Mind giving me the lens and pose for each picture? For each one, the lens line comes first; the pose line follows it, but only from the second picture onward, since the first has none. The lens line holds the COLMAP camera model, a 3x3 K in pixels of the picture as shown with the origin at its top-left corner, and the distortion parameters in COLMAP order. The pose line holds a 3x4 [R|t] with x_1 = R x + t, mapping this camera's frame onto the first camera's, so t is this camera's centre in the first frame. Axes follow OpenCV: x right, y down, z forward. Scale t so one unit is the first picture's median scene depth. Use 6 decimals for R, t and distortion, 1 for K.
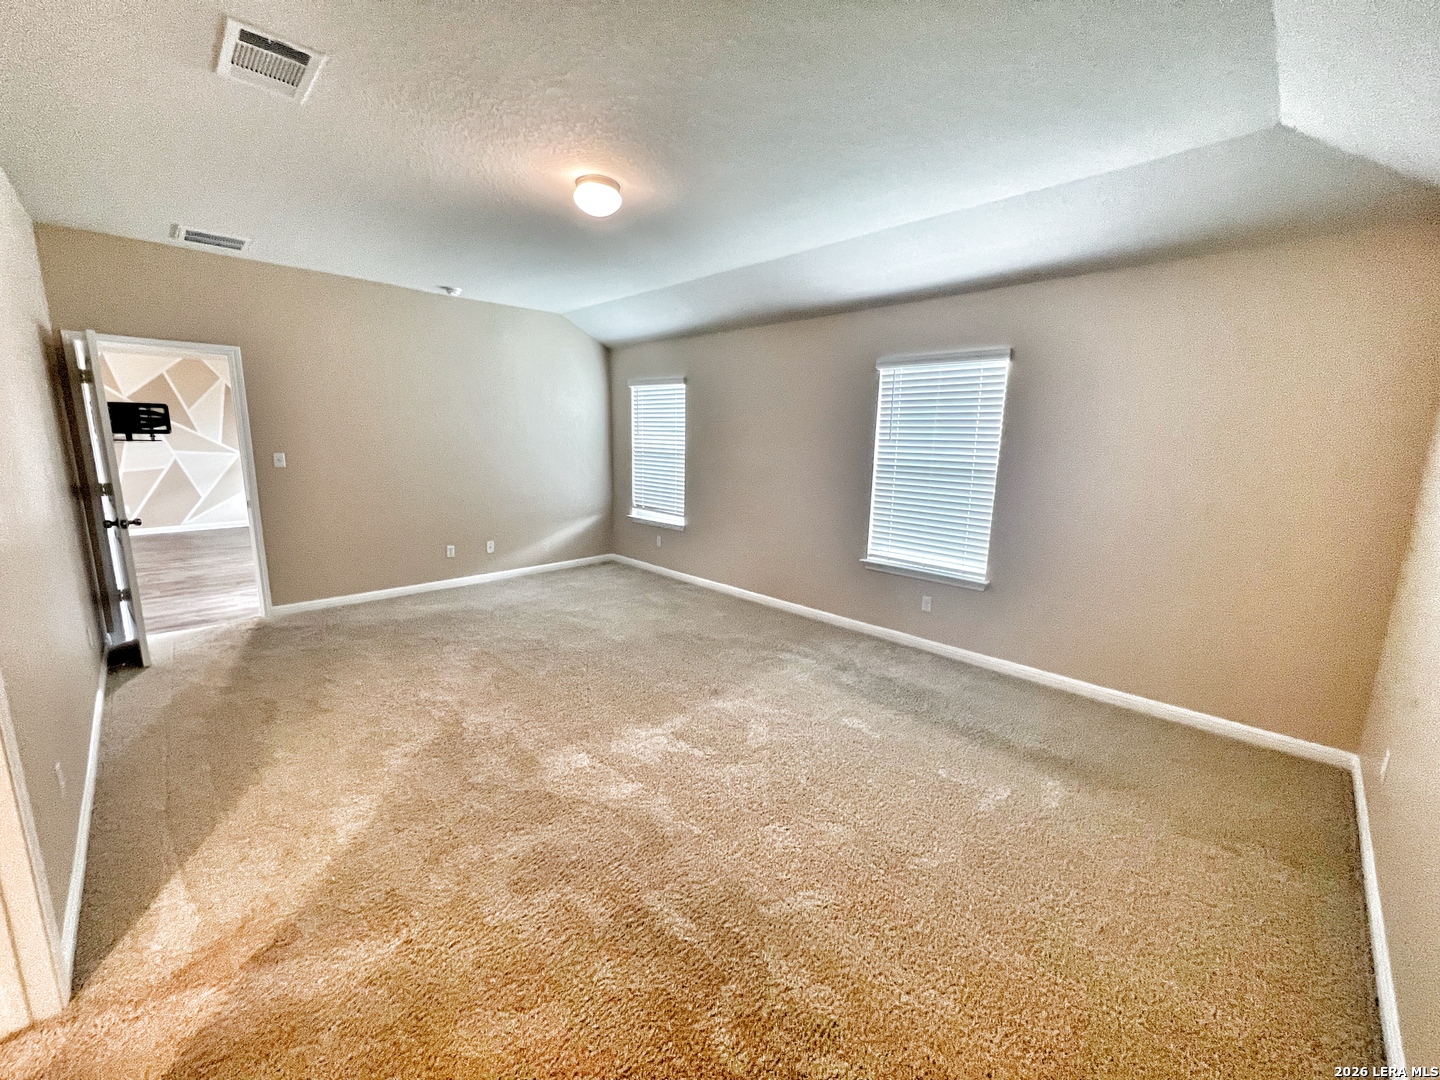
lens RADIAL K [[575.6, 0, 718.5], [0, 575.6, 540.3], [0, 0, 1]] dist [-0.001414, 0.000480]
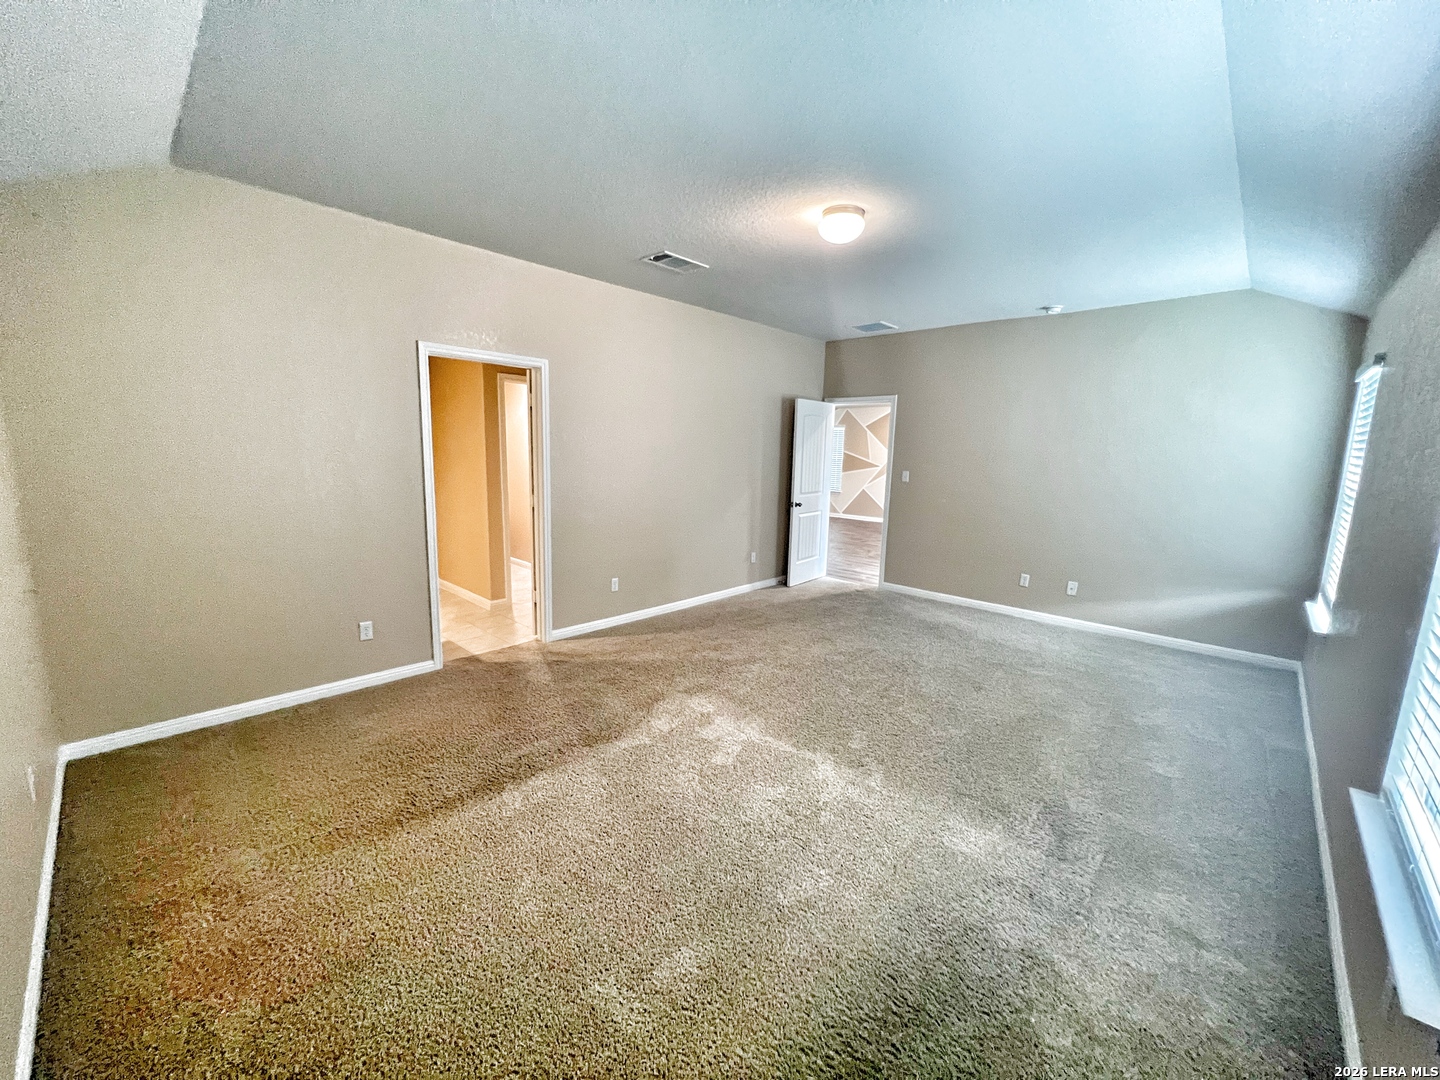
lens RADIAL K [[575.6, 0, 718.5], [0, 575.6, 540.3], [0, 0, 1]] dist [-0.001414, 0.000480]
pose [[0.031979, 0.143424, -0.989145, 0.619862], [-0.202365, 0.970083, 0.134117, -0.095349], [0.978788, 0.195879, 0.060046, 0.576474]]
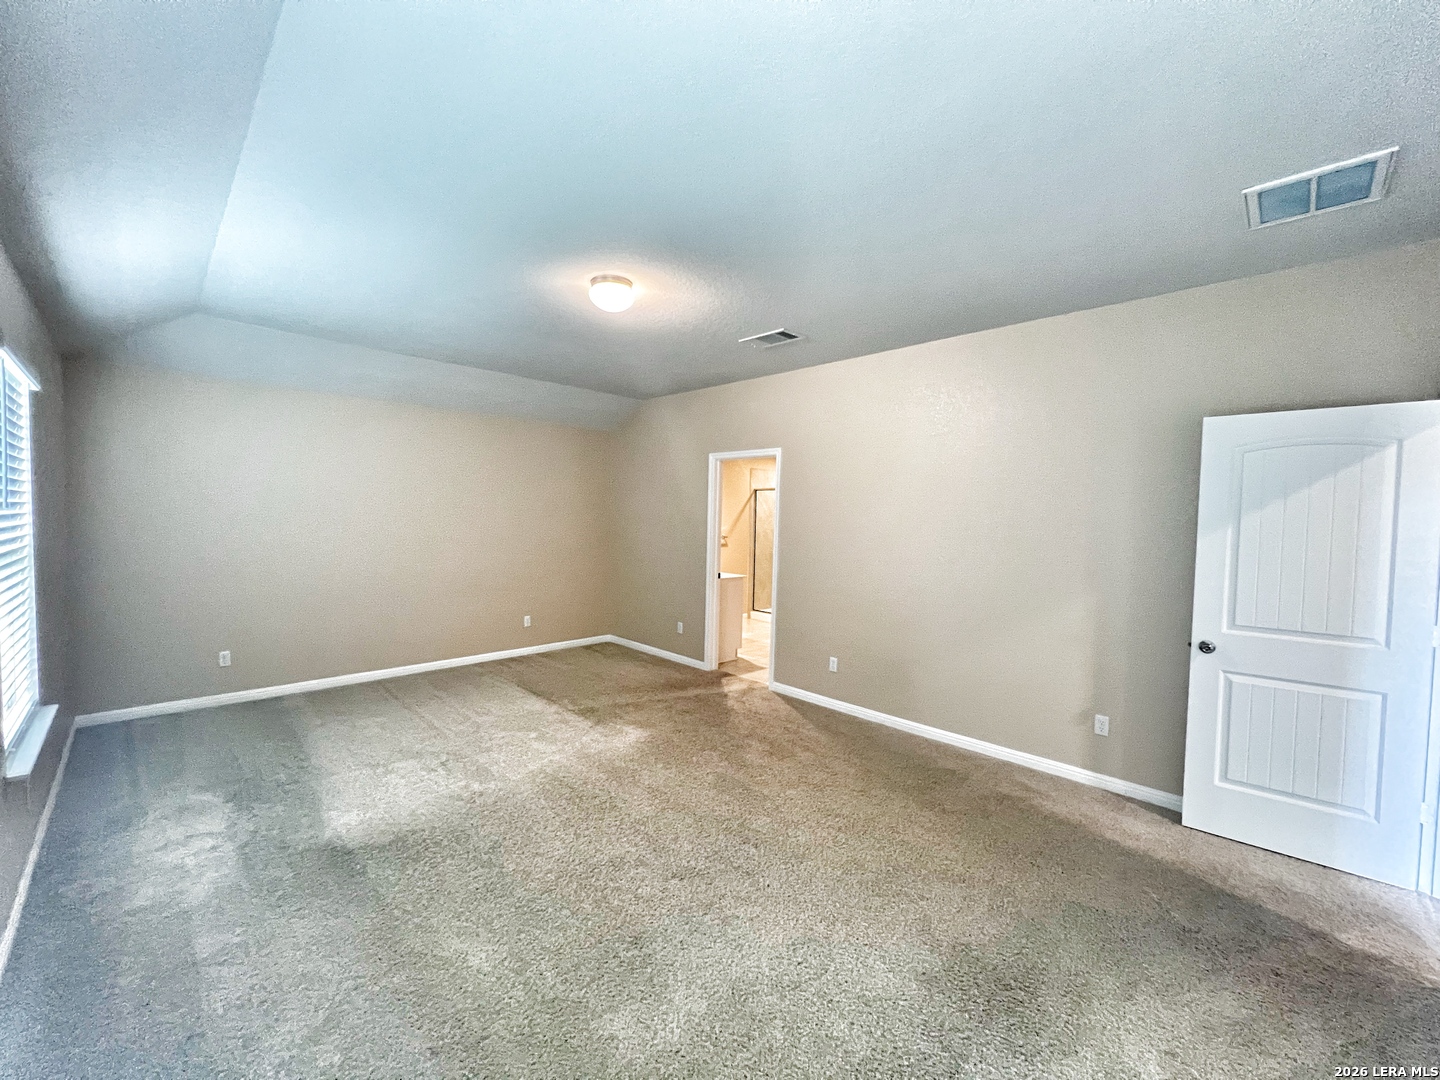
lens RADIAL K [[575.6, 0, 718.5], [0, 575.6, 540.3], [0, 0, 1]] dist [-0.001414, 0.000480]
pose [[-0.999293, -0.037332, -0.004461, -0.290184], [-0.037394, 0.974528, 0.221128, -0.275115], [-0.003908, 0.221139, -0.975235, 1.477807]]
